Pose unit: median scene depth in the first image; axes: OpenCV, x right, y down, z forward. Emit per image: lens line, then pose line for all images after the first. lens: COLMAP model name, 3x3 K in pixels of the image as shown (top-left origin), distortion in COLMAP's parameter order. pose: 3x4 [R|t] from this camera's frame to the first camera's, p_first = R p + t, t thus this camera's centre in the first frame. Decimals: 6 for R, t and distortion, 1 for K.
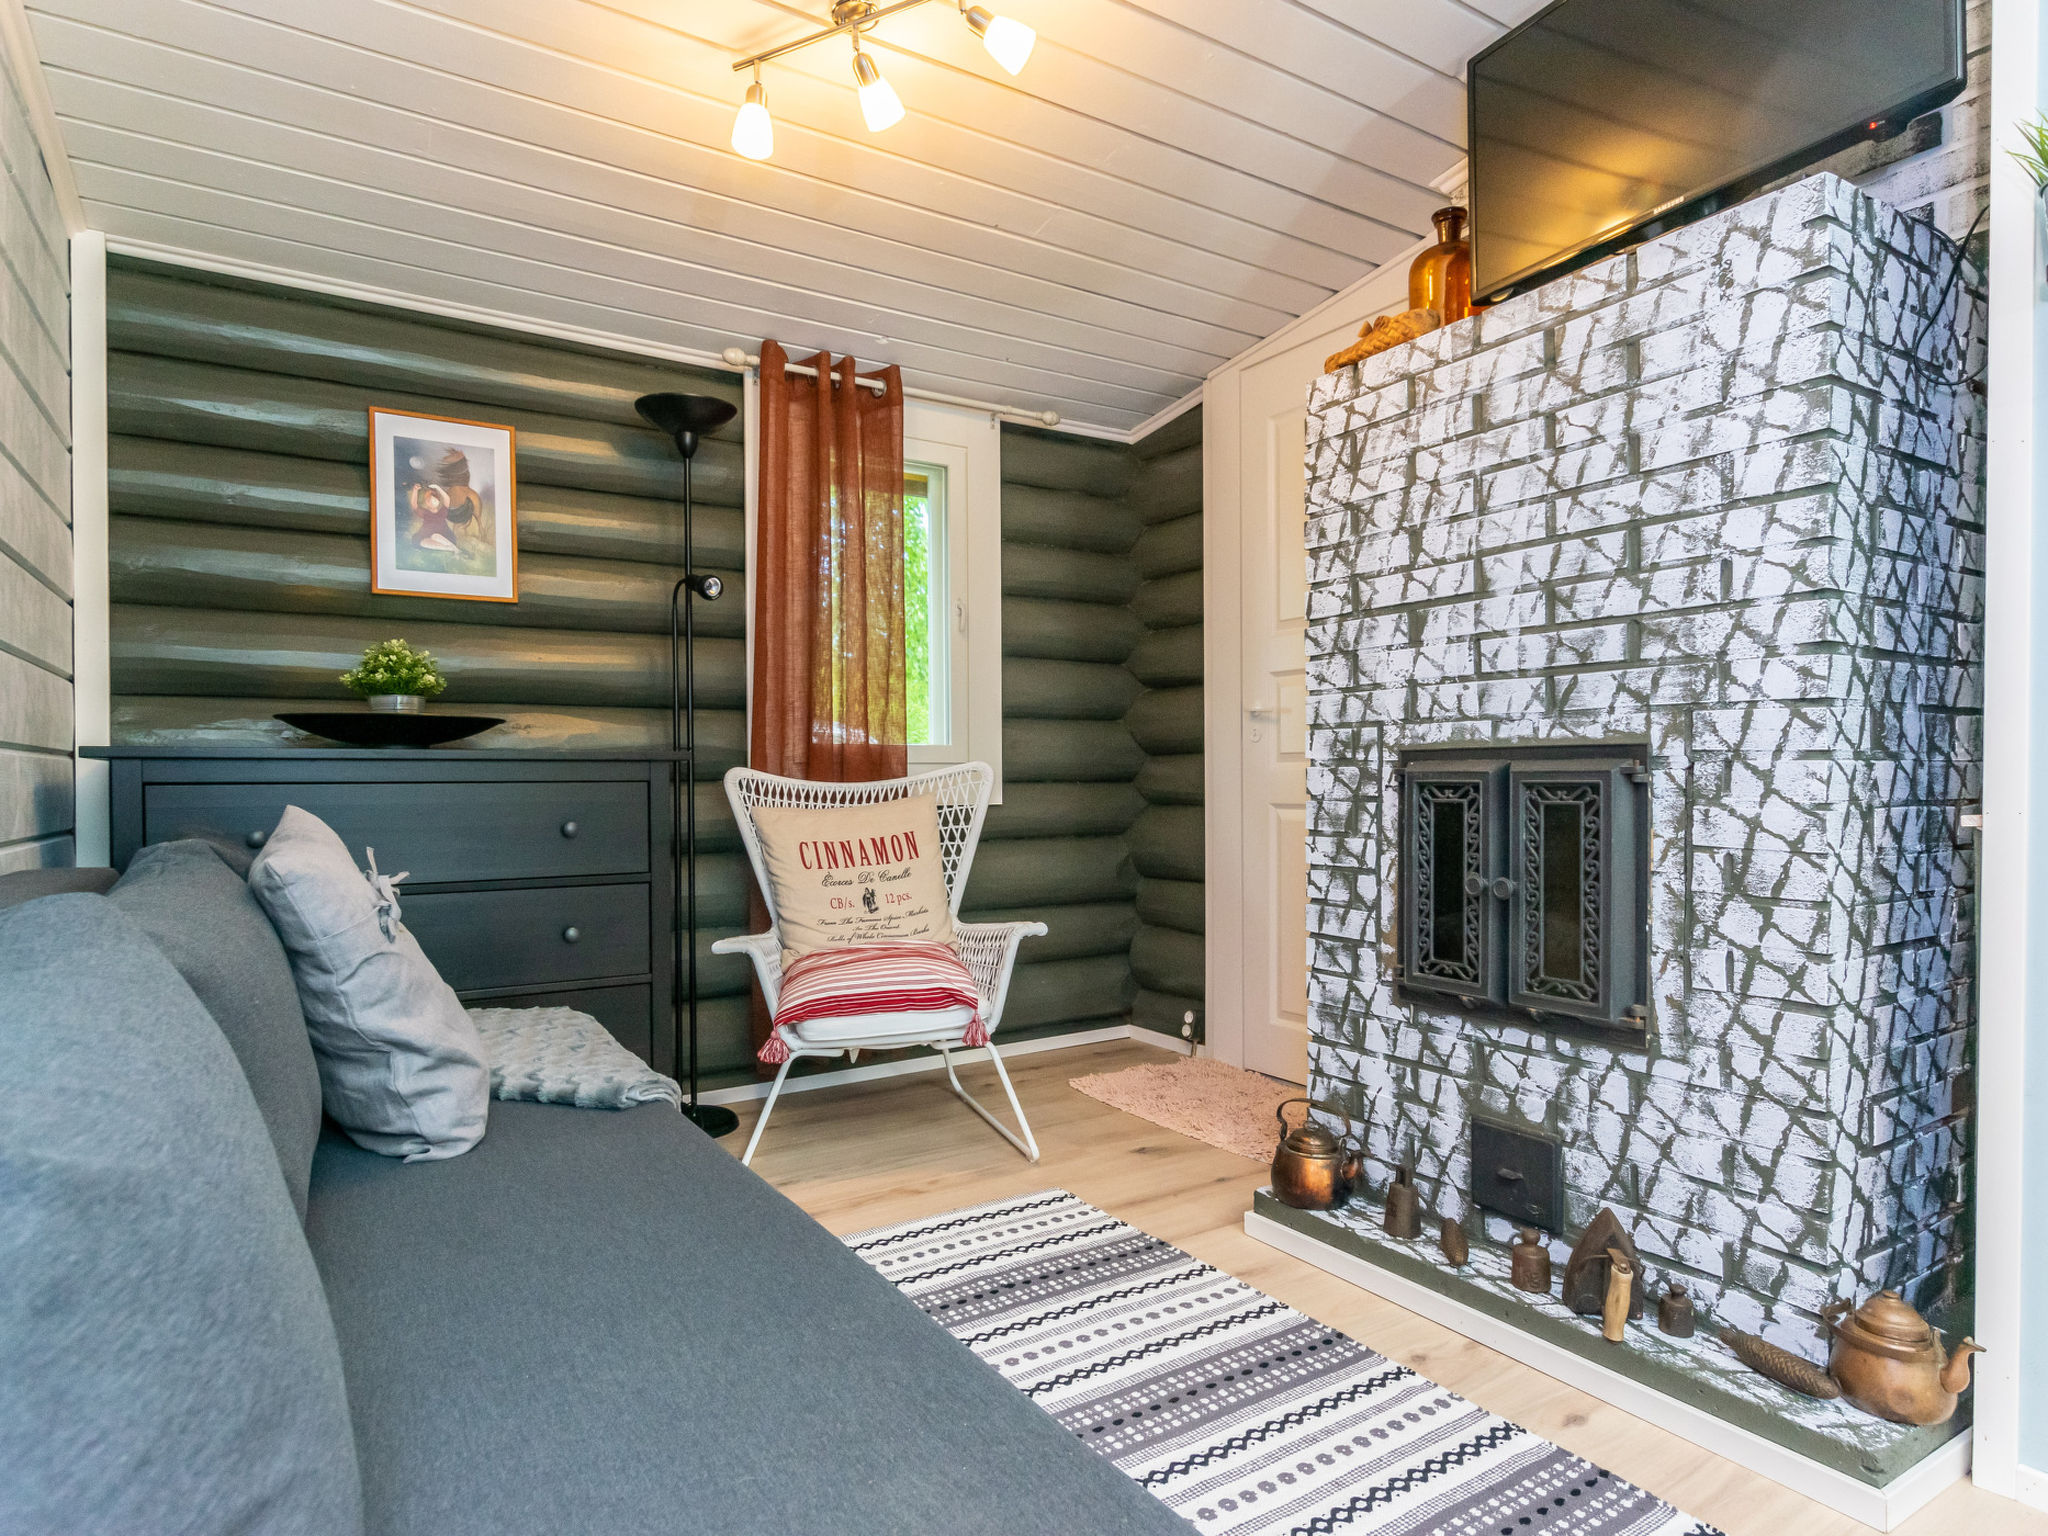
lens RADIAL K [[1151.0, 0, 1024.2], [0, 1151.0, 784.8], [0, 0, 1]] dist [0.001755, -0.002405]
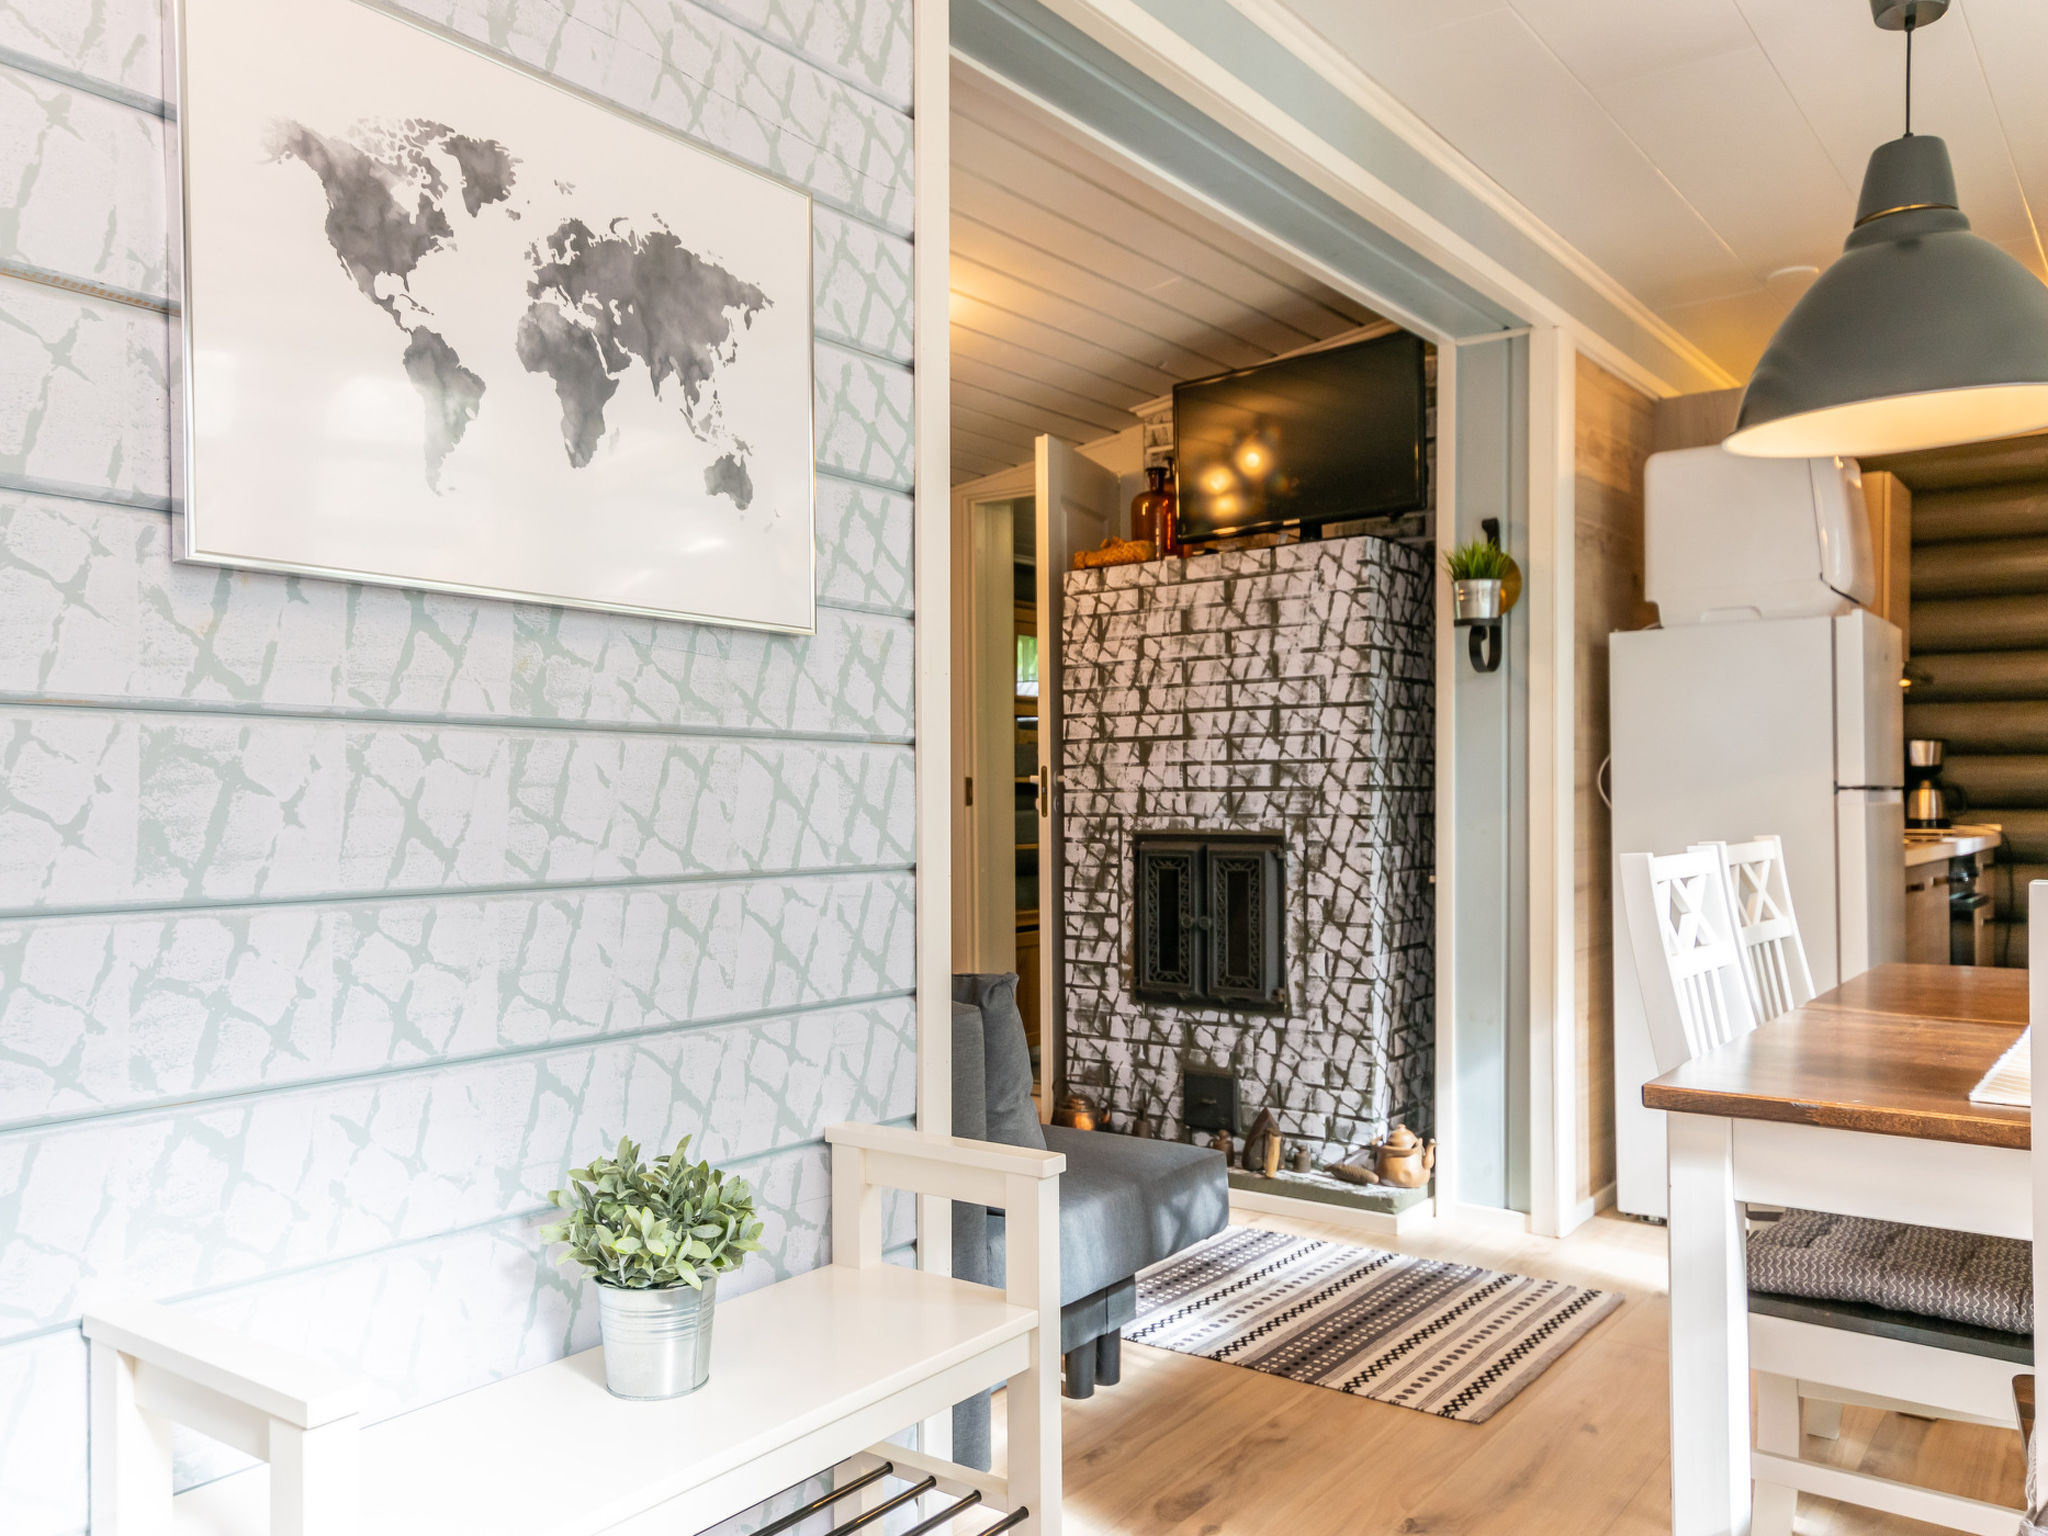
lens RADIAL K [[1608.0, 0, 1021.8], [0, 1608.0, 768.9], [0, 0, 1]] dist [0.014852, 0.000449]
pose [[0.933401, 0.003955, 0.358814, -0.599685], [0.004301, 0.999744, -0.022209, -0.073142], [-0.358810, 0.022274, 0.933145, -0.964971]]
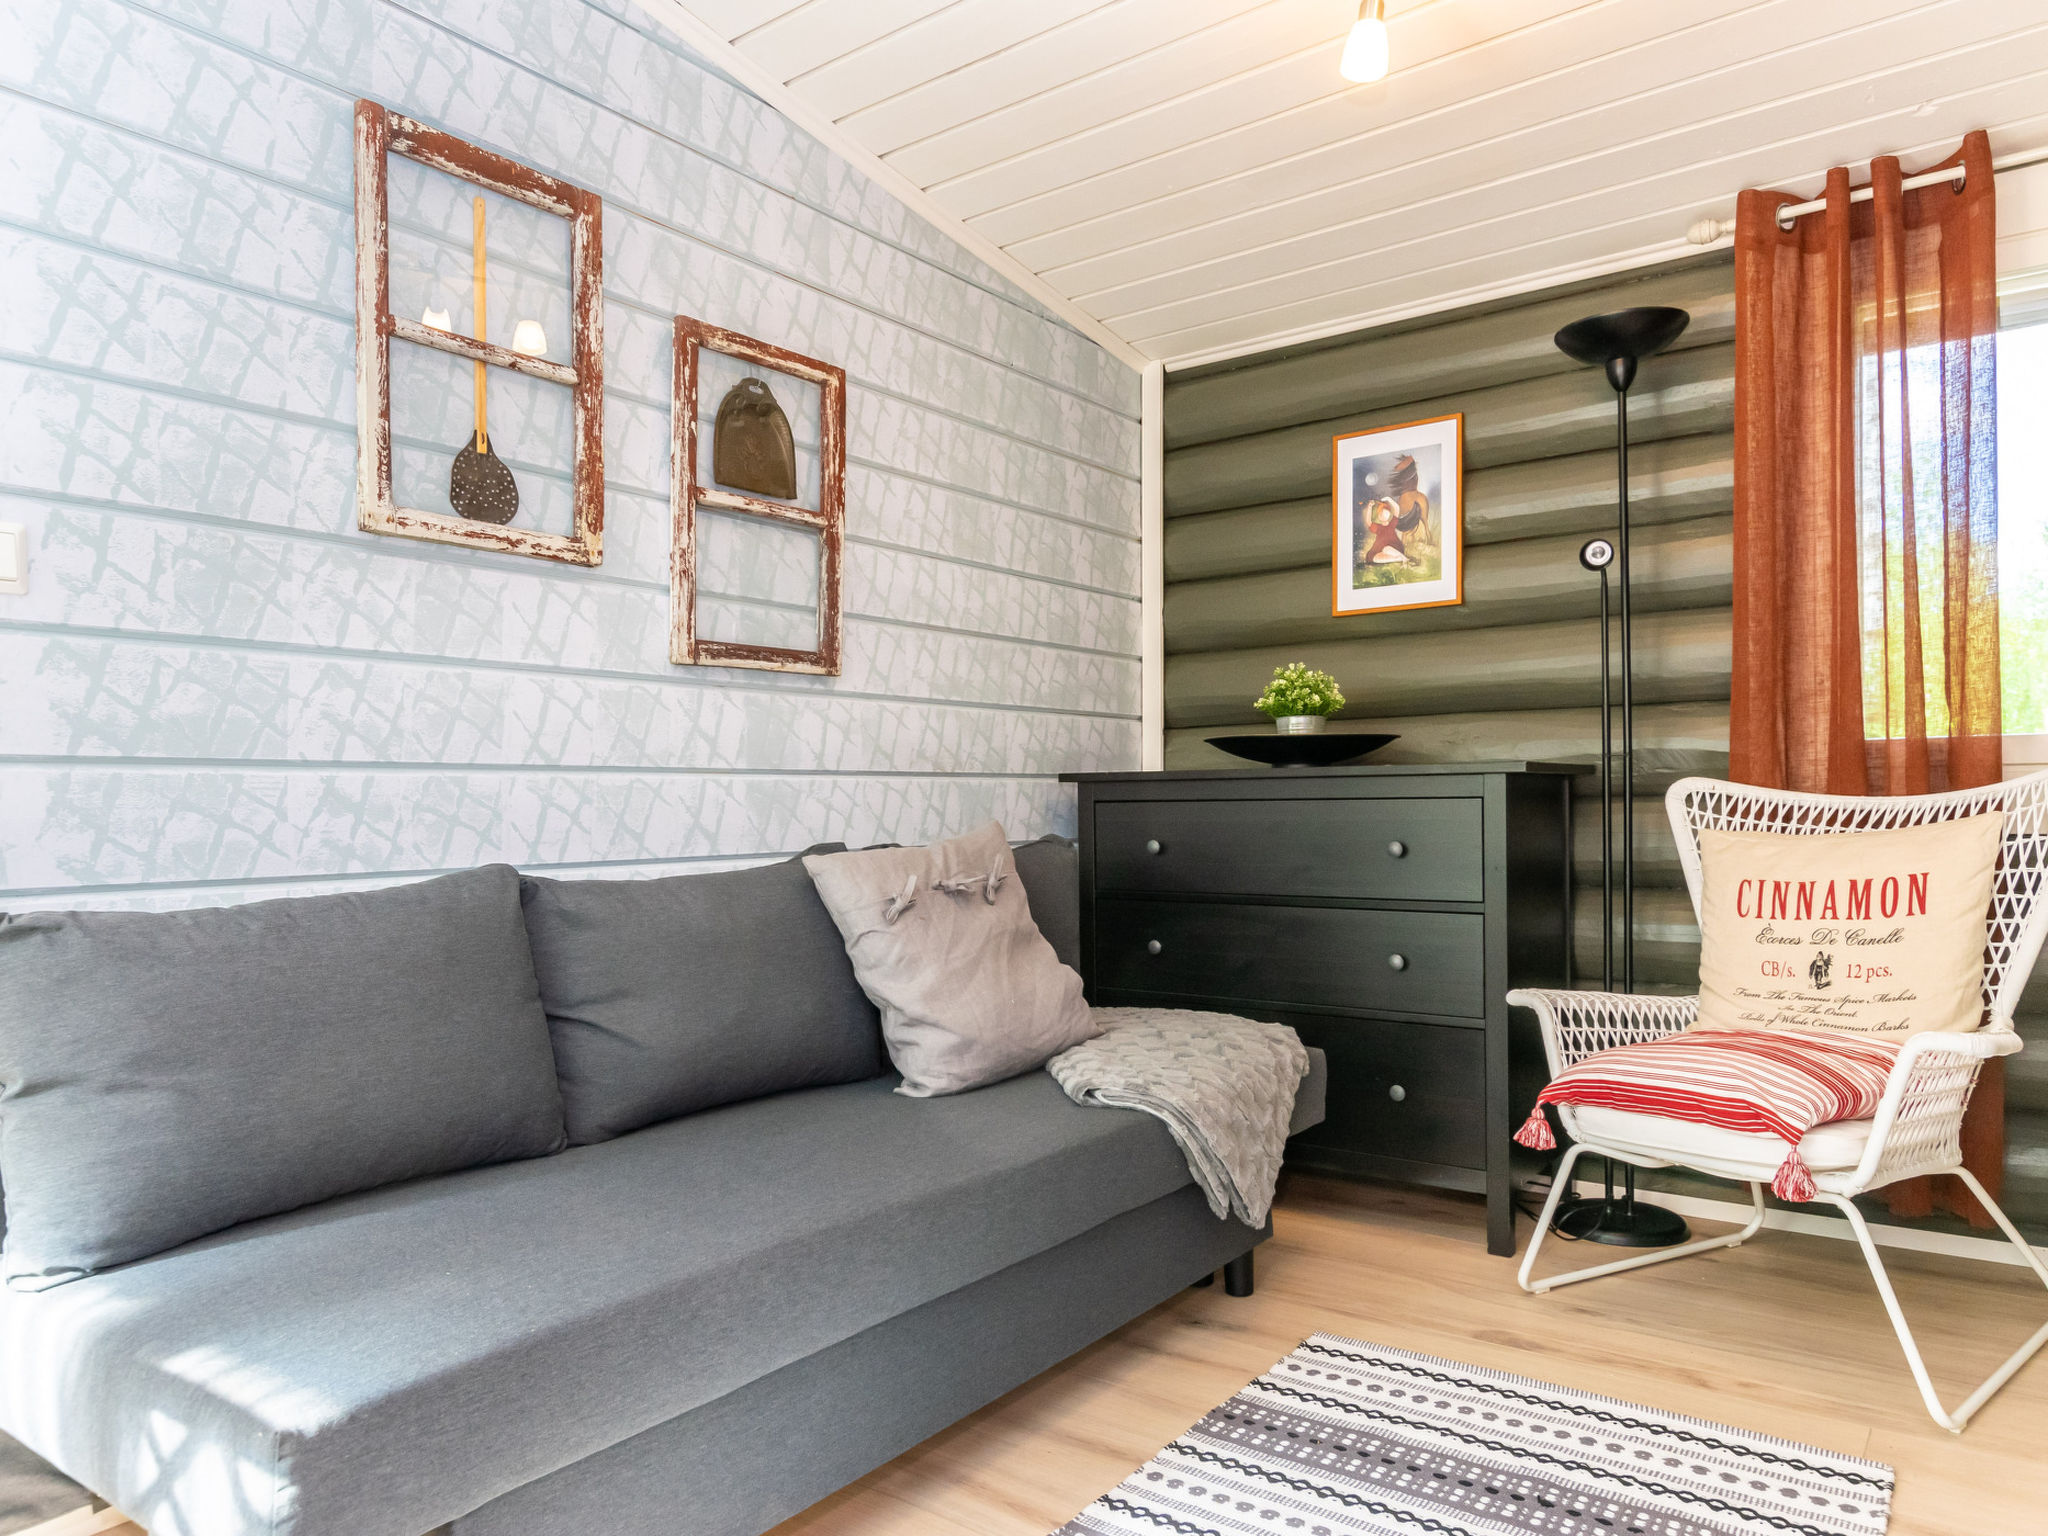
lens RADIAL K [[1359.2, 0, 998.2], [0, 1359.2, 816.1], [0, 0, 1]] dist [-0.003228, 0.002705]
pose [[0.353820, 0.009699, -0.935263, 0.894791], [0.004757, 0.999915, 0.012169, -0.005749], [0.935301, -0.008755, 0.353744, 0.530061]]
